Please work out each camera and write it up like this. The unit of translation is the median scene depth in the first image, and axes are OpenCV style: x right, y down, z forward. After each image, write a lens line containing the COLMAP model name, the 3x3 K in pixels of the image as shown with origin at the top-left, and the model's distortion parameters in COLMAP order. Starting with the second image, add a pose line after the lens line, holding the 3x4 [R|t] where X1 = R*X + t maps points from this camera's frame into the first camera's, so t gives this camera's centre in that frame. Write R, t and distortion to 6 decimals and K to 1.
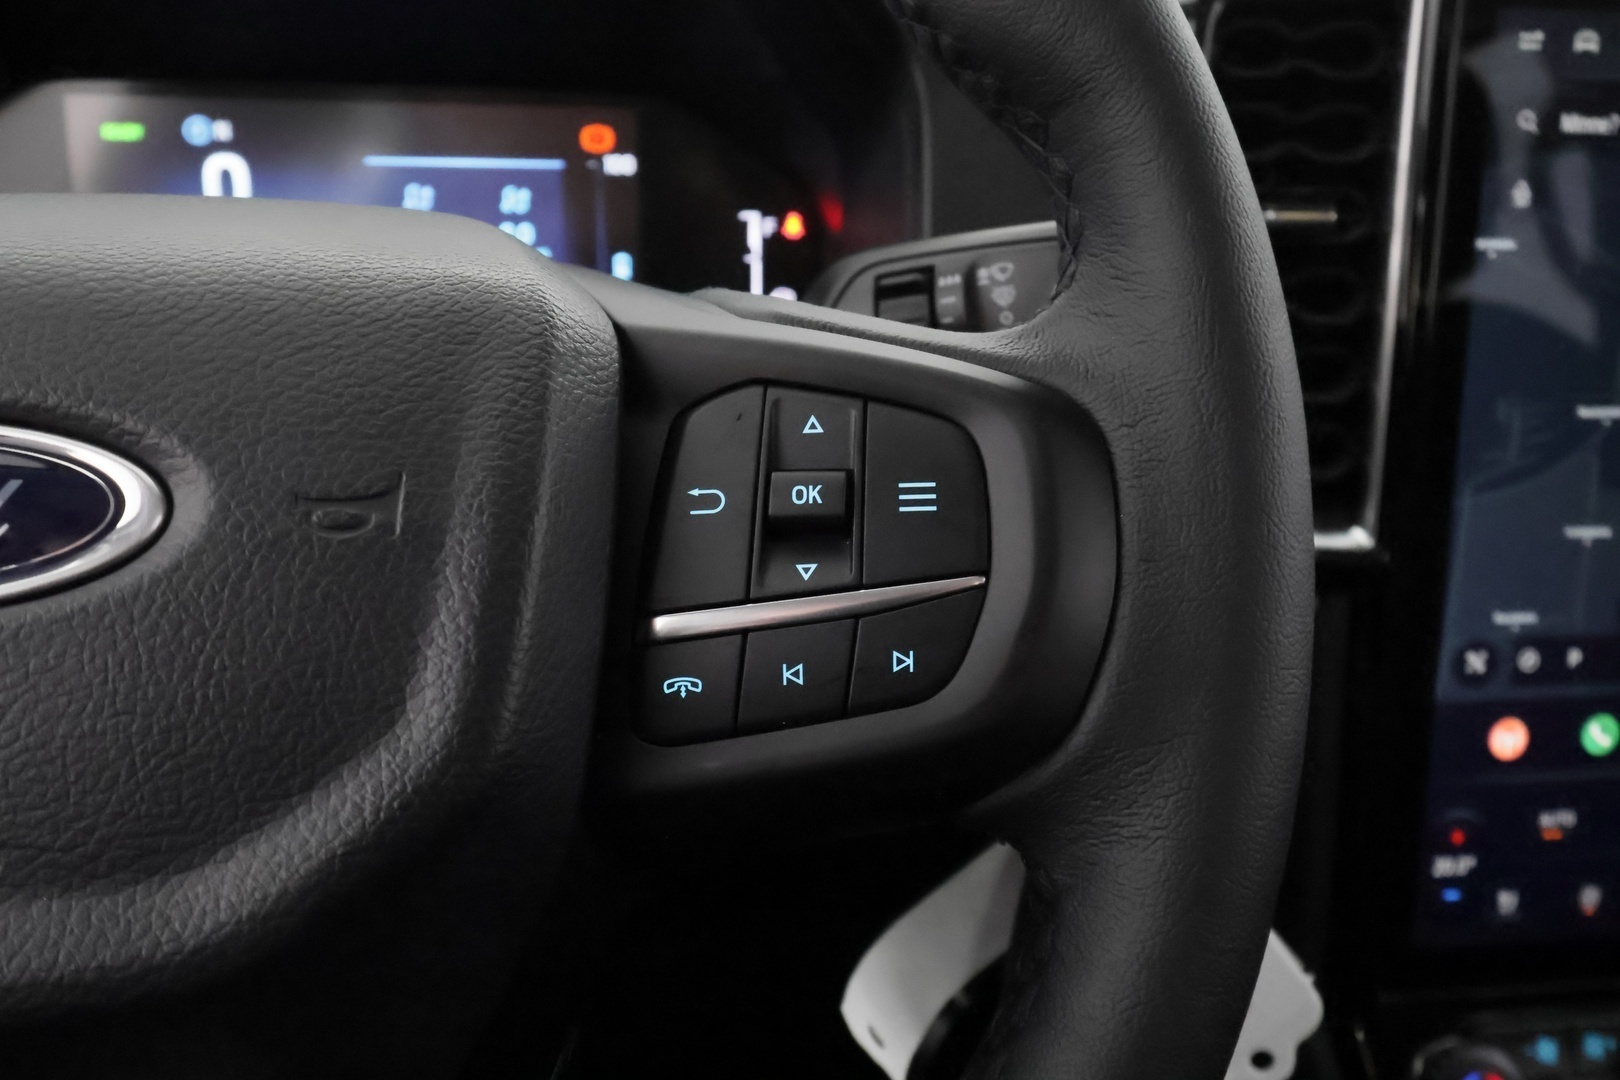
lens RADIAL K [[1278.0, 0, 902.1], [0, 1278.0, 540.4], [0, 0, 1]] dist [-0.002344, -0.004039]
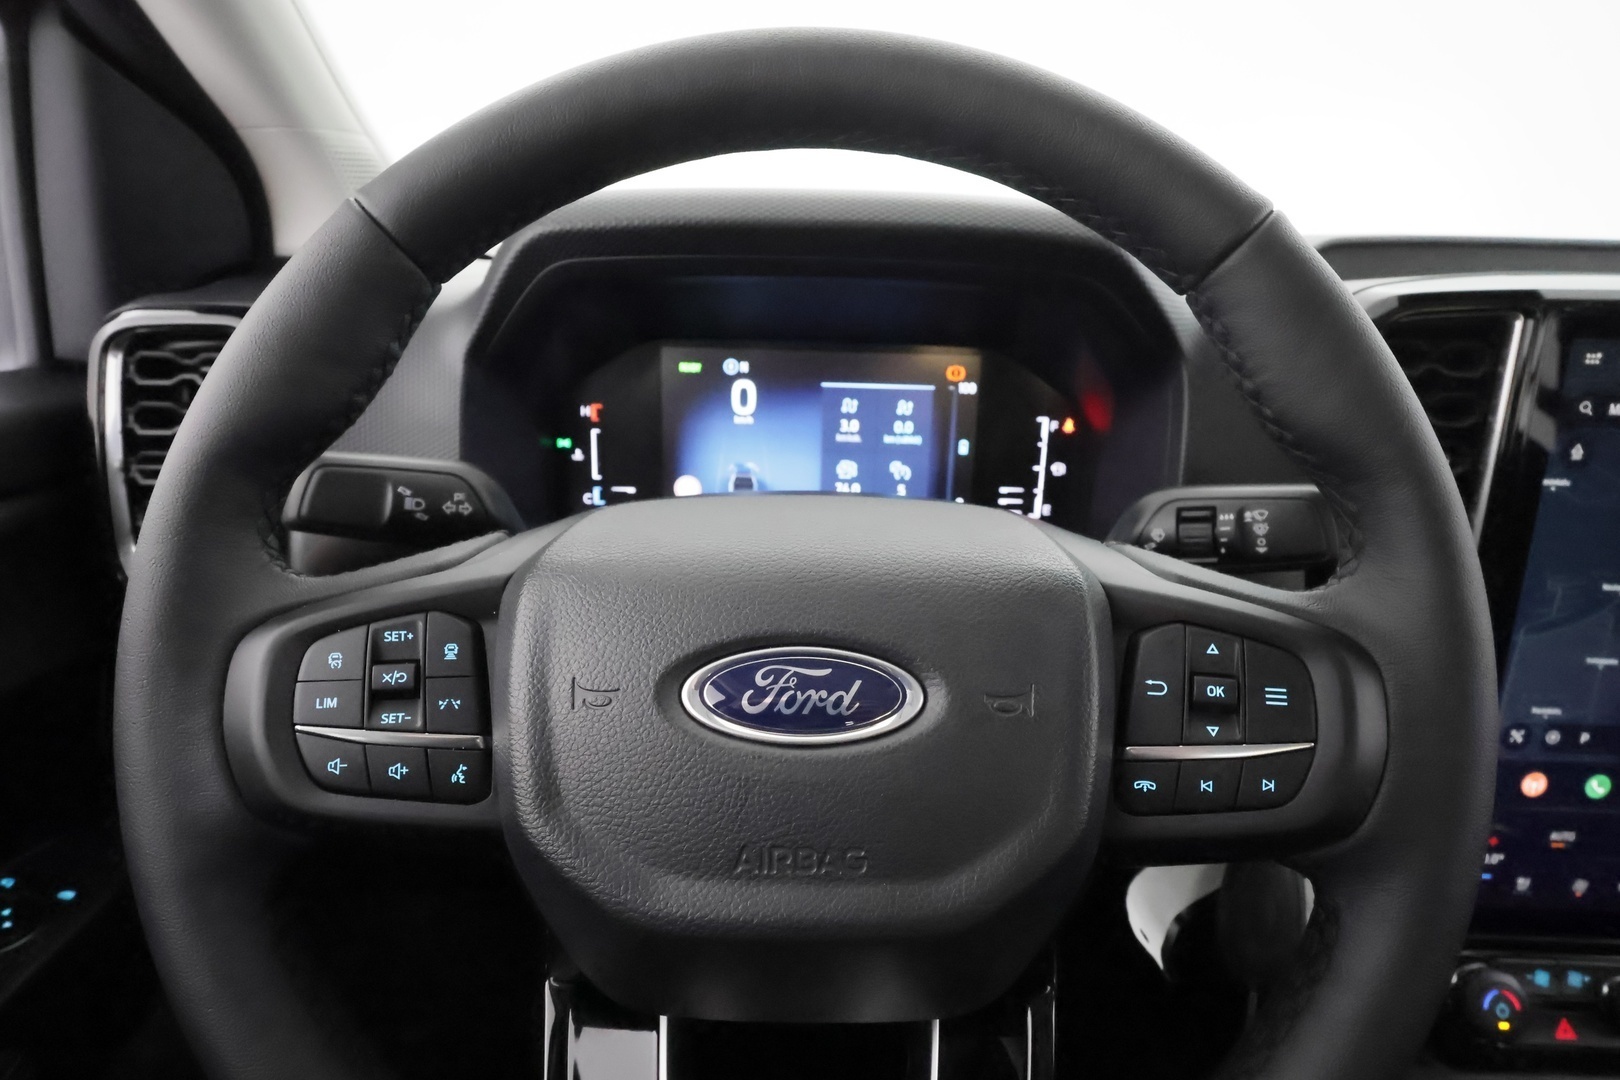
lens RADIAL K [[899.9, 0, 838.4], [0, 899.9, 528.9], [0, 0, 1]] dist [-0.005130, -0.000544]
pose [[0.989100, 0.051115, -0.138087, -0.247219], [-0.047489, 0.998438, 0.029424, -0.156589], [0.139376, -0.022546, 0.989983, -0.217712]]
